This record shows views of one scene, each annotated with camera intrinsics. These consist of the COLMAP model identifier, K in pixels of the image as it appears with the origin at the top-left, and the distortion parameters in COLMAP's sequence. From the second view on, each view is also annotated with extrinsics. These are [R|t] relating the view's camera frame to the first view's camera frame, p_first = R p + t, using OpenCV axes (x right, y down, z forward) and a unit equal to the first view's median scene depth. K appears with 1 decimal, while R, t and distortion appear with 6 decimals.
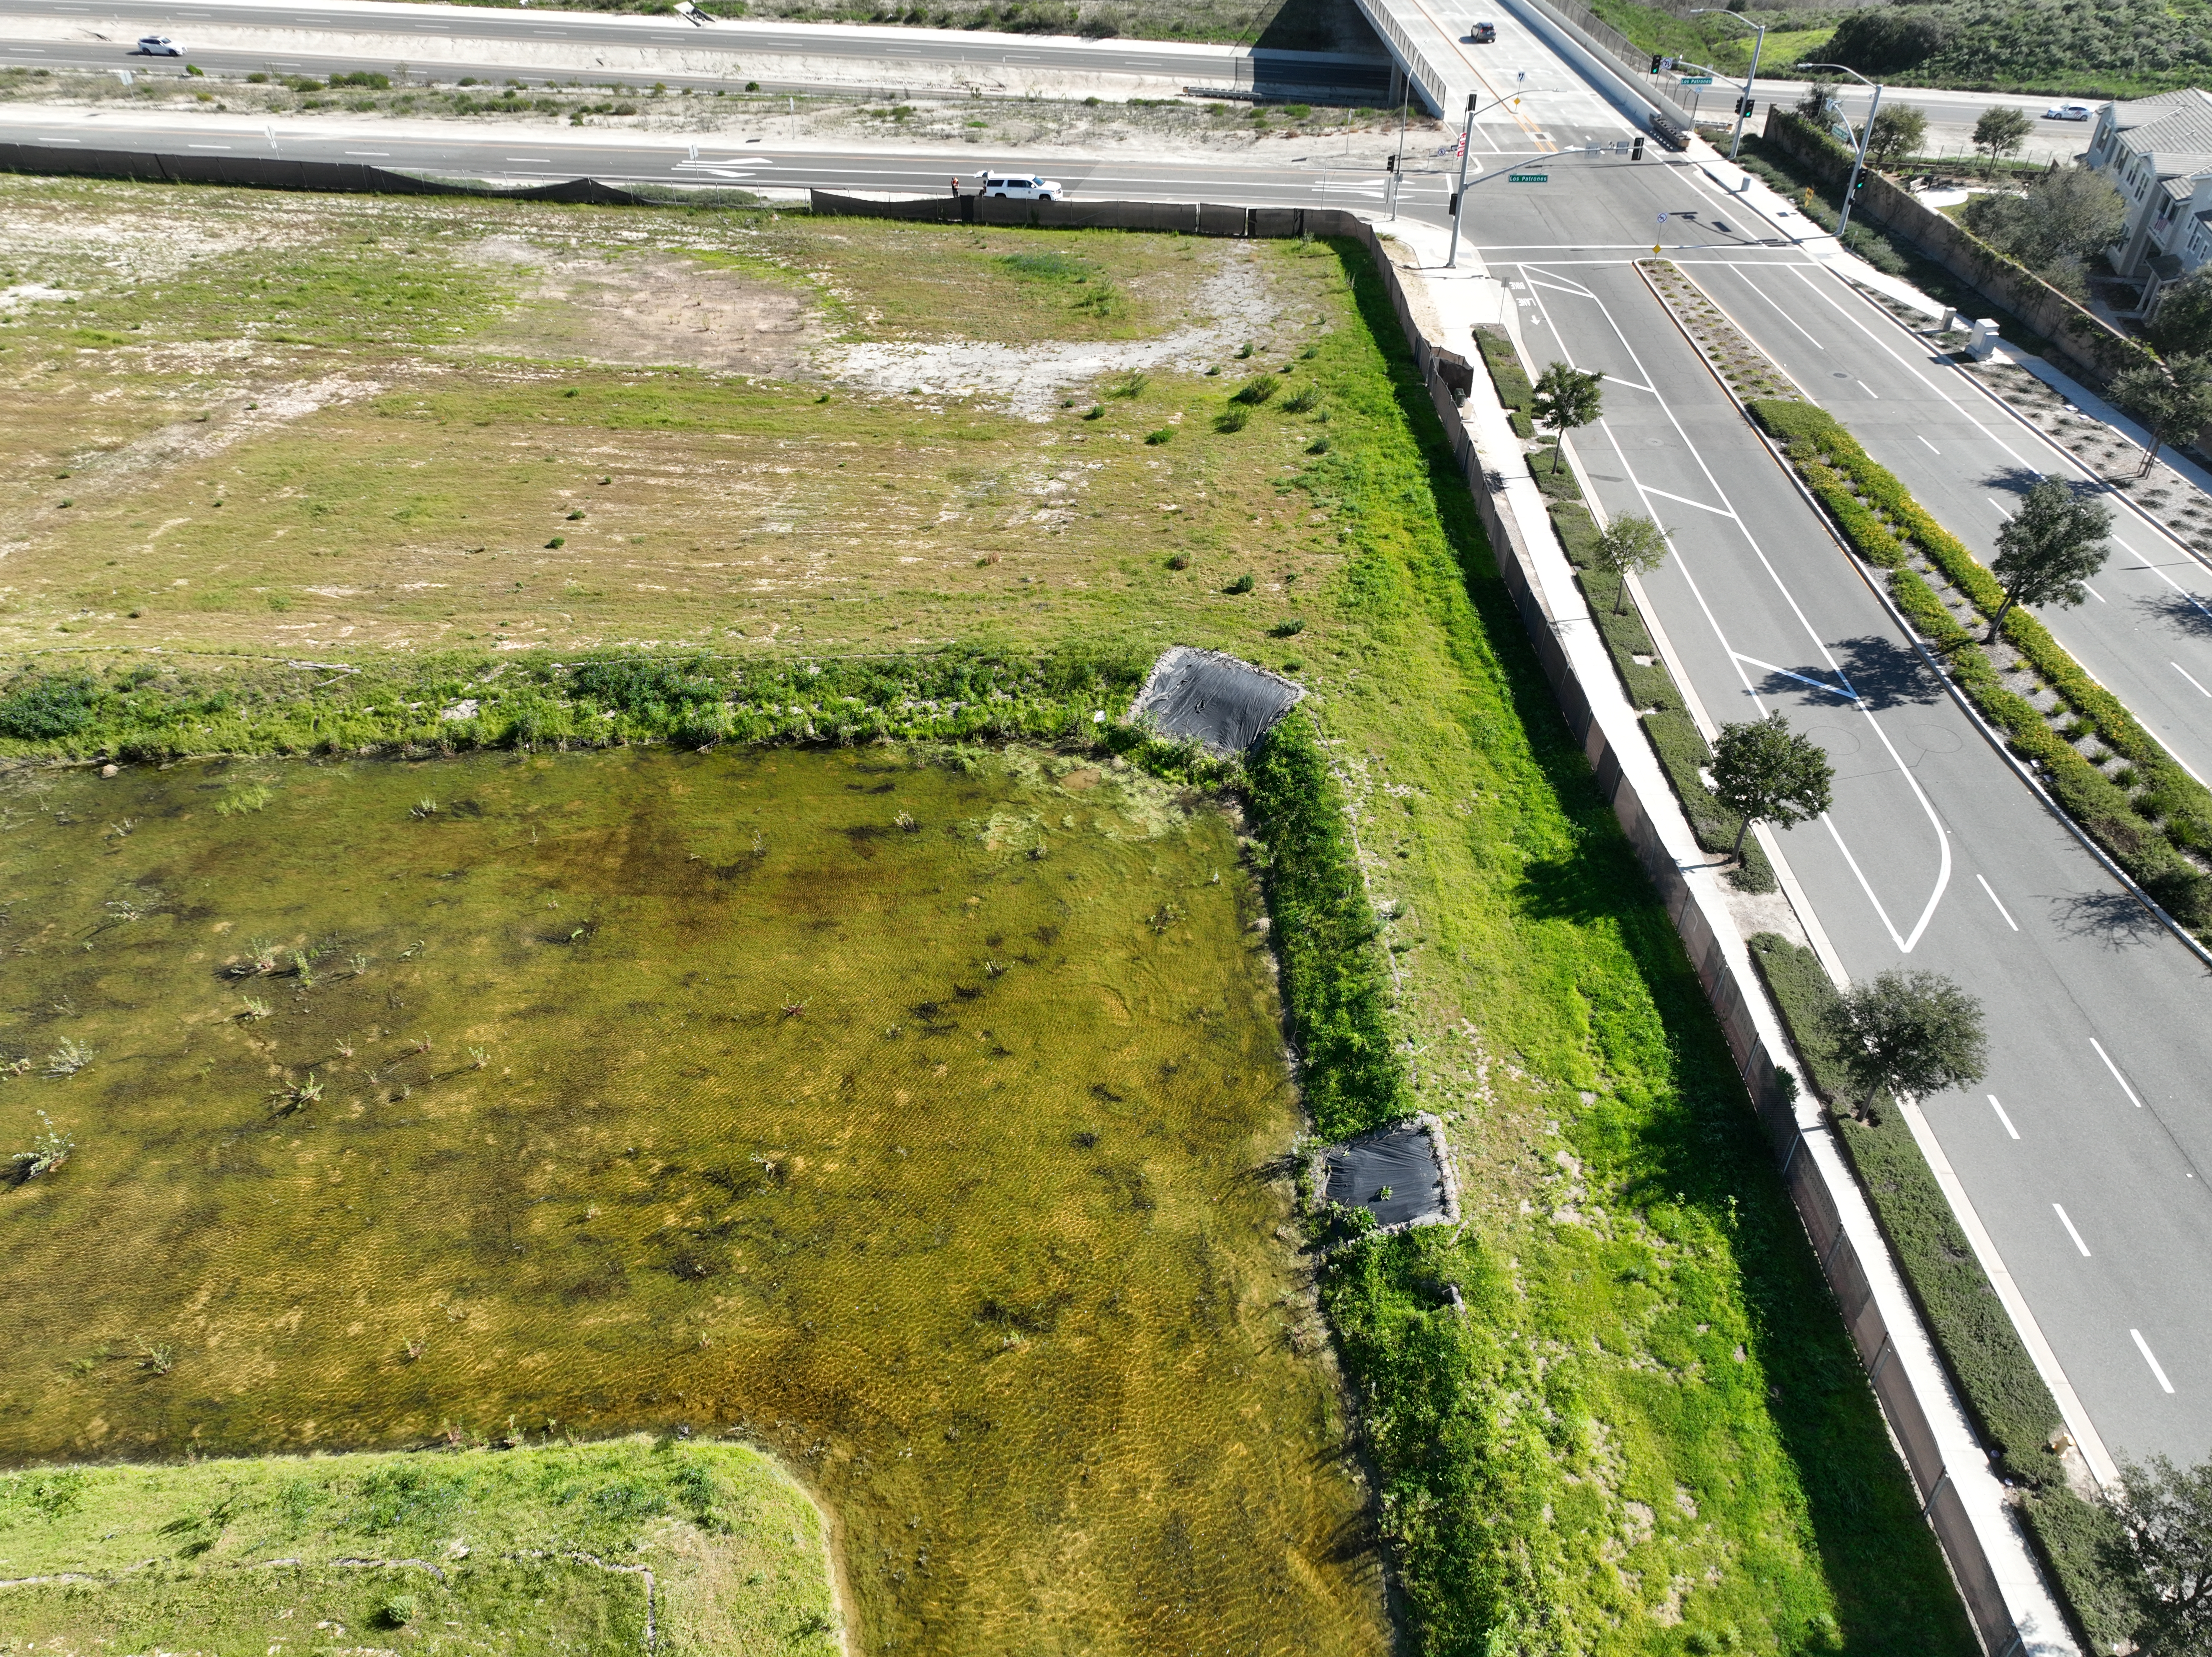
lens RADIAL K [[1549.1, 0, 1104.8], [0, 1549.1, 830.7], [0, 0, 1]] dist [-0.003072, 0.022315]
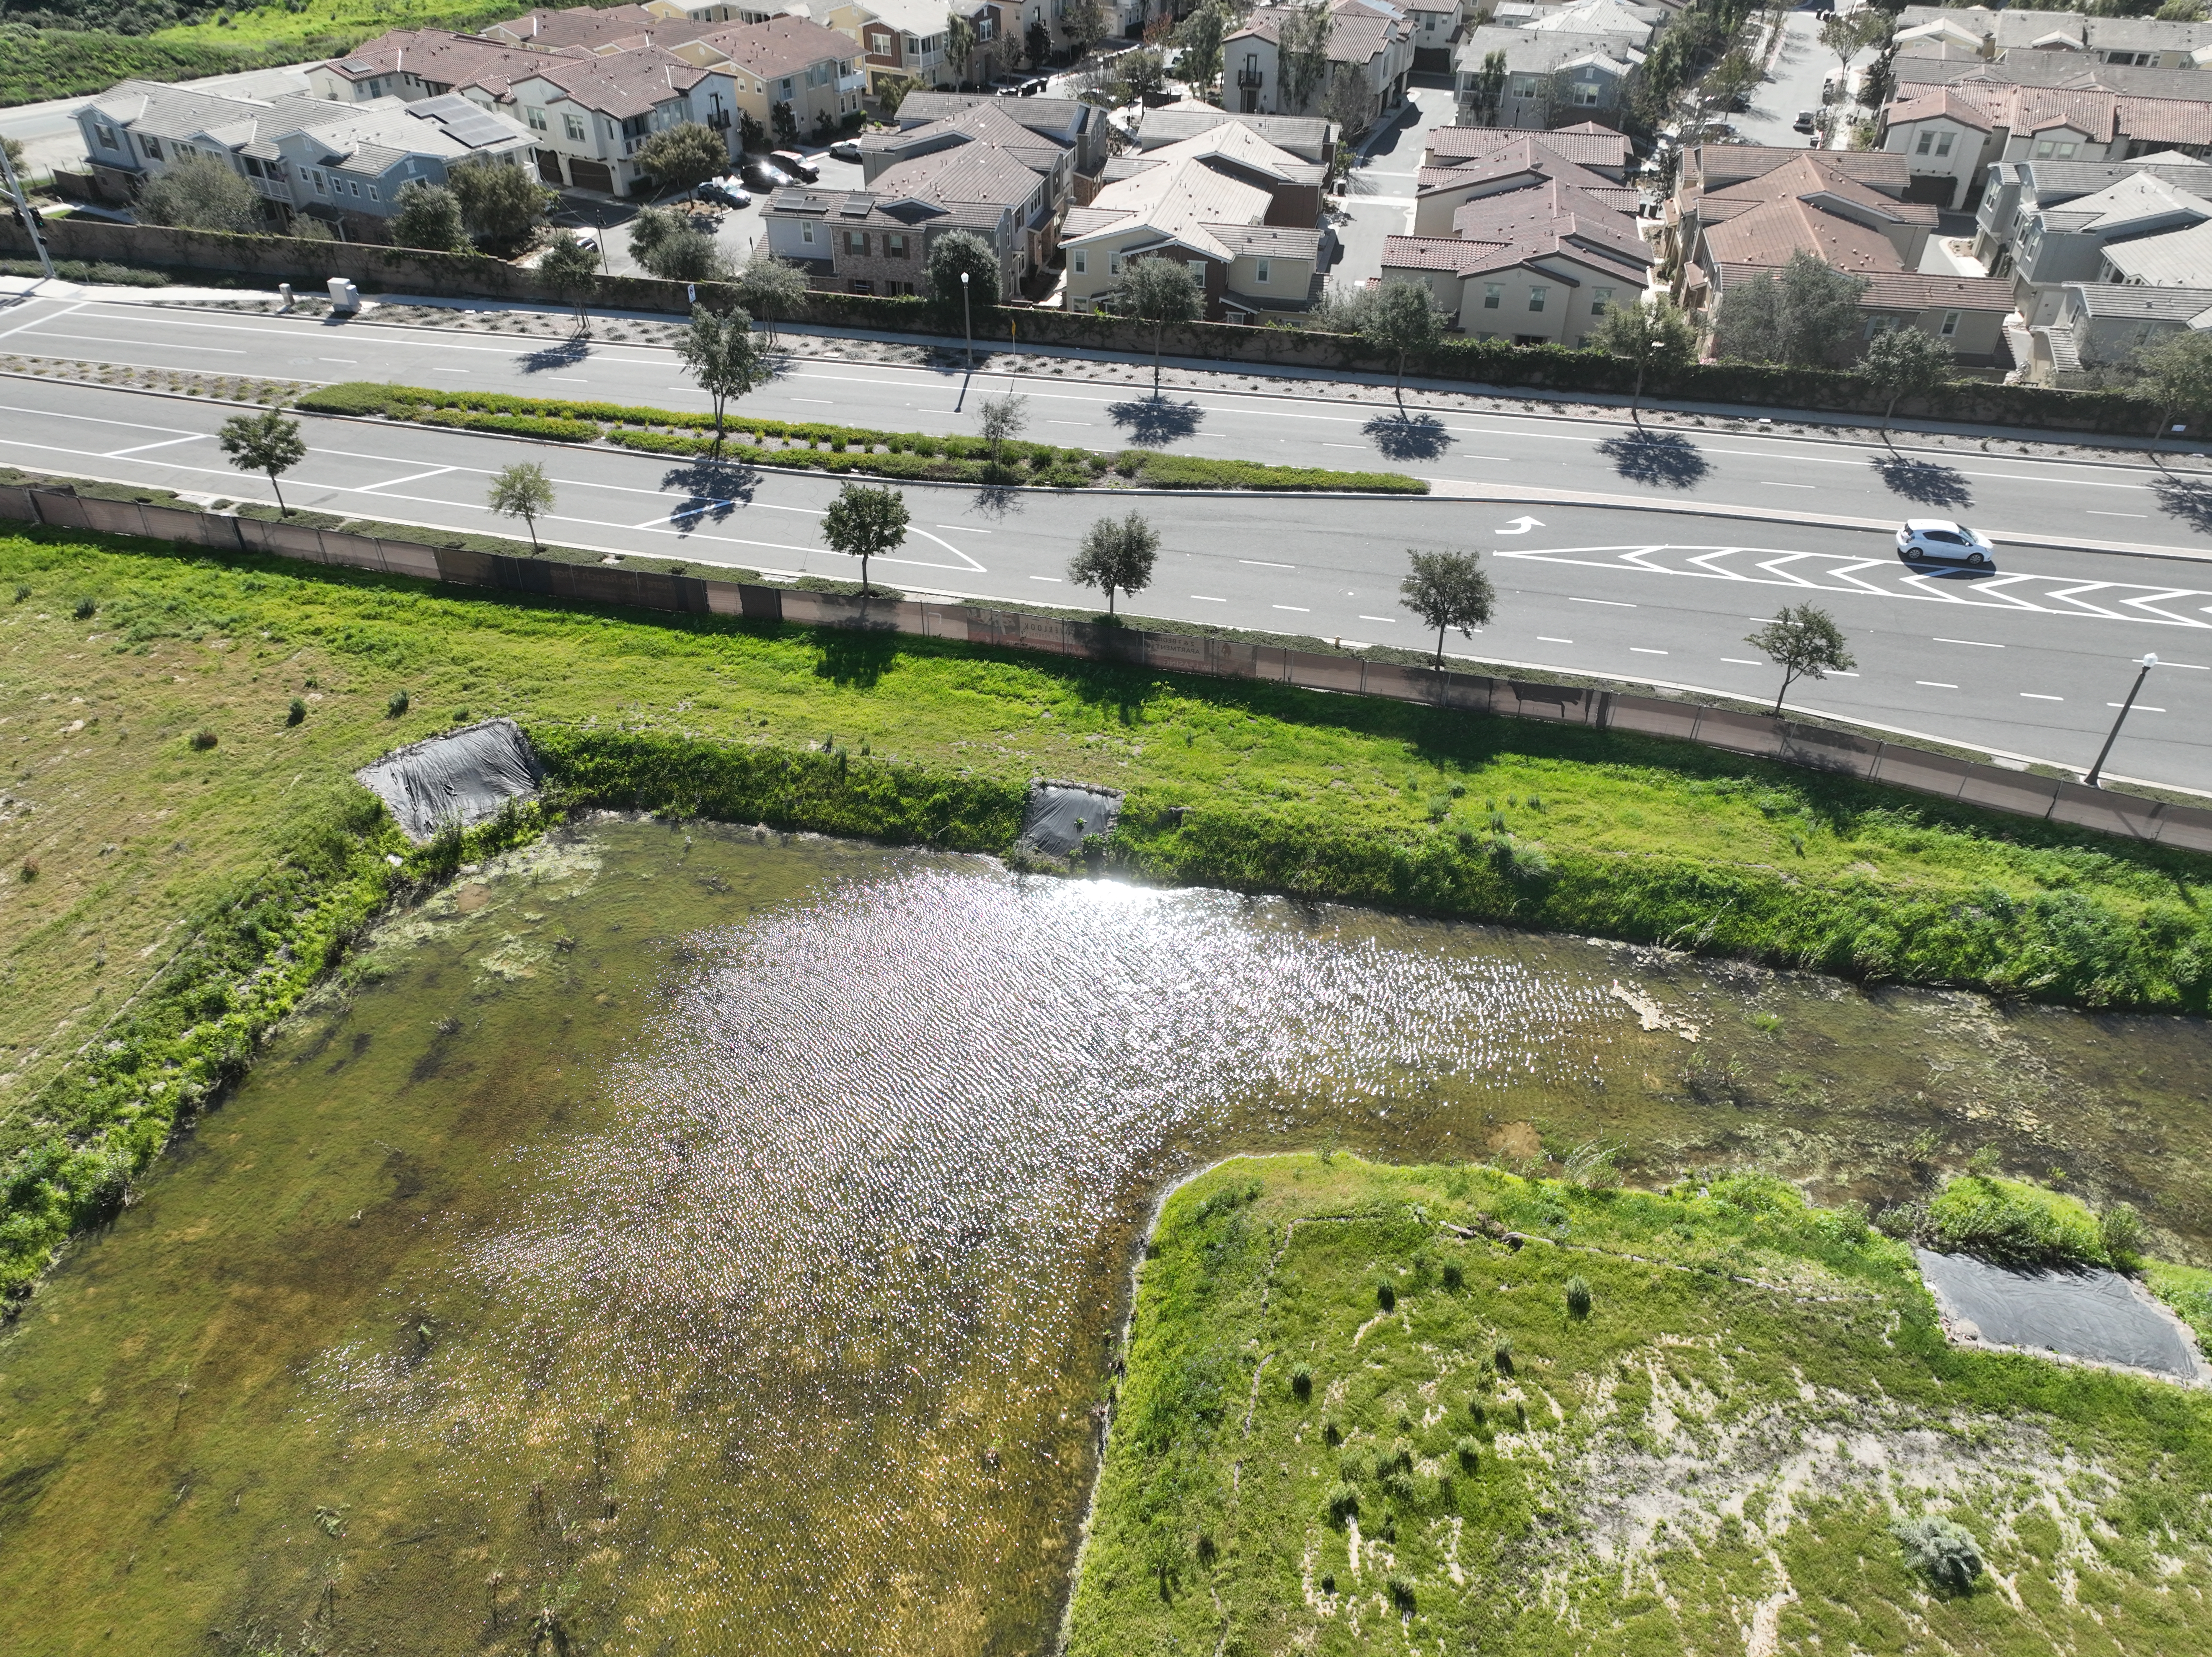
lens RADIAL K [[1549.1, 0, 1117.5], [0, 1549.1, 819.8], [0, 0, 1]] dist [-0.003072, 0.022315]
pose [[0.233651, -0.582246, 0.778715, -0.495114], [0.586458, 0.723195, 0.364769, -0.142089], [-0.775548, 0.371454, 0.510438, 0.140165]]
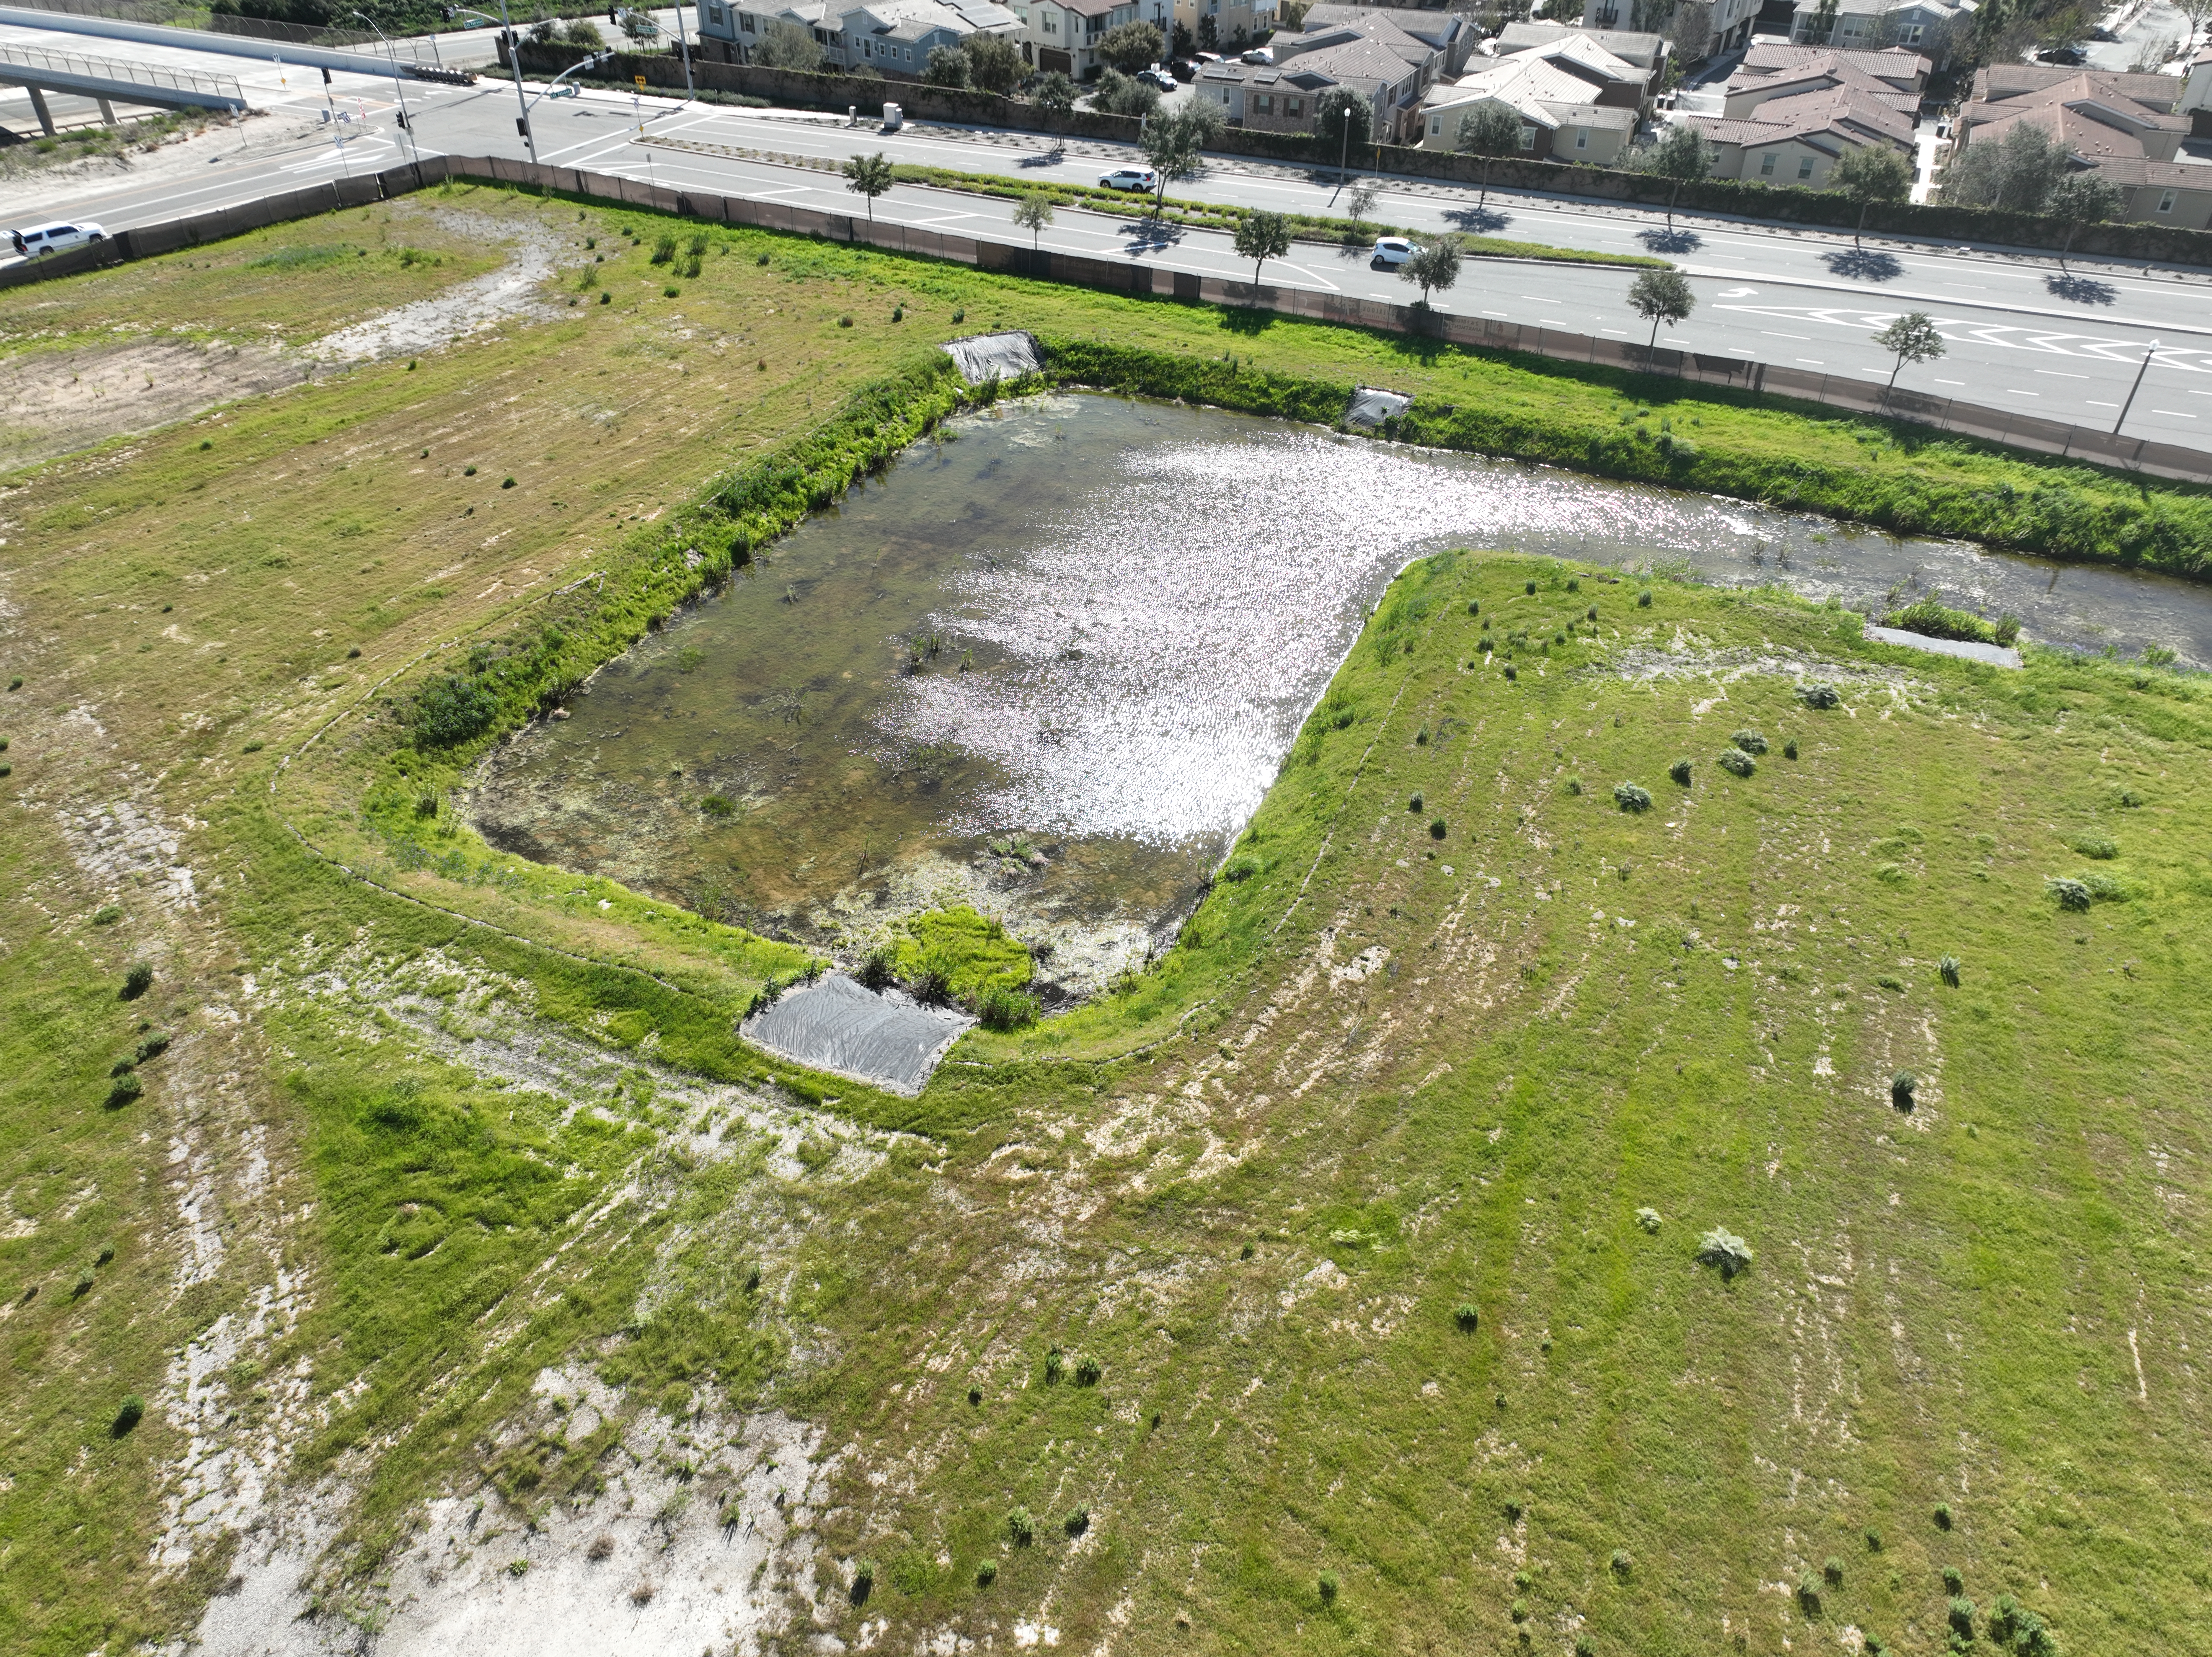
lens RADIAL K [[1549.1, 0, 1116.5], [0, 1549.1, 822.8], [0, 0, 1]] dist [-0.003072, 0.022315]
pose [[0.444999, -0.537757, 0.716096, -1.007780], [0.540955, 0.798673, 0.263607, -0.041370], [-0.713683, 0.270071, 0.646311, 0.015638]]
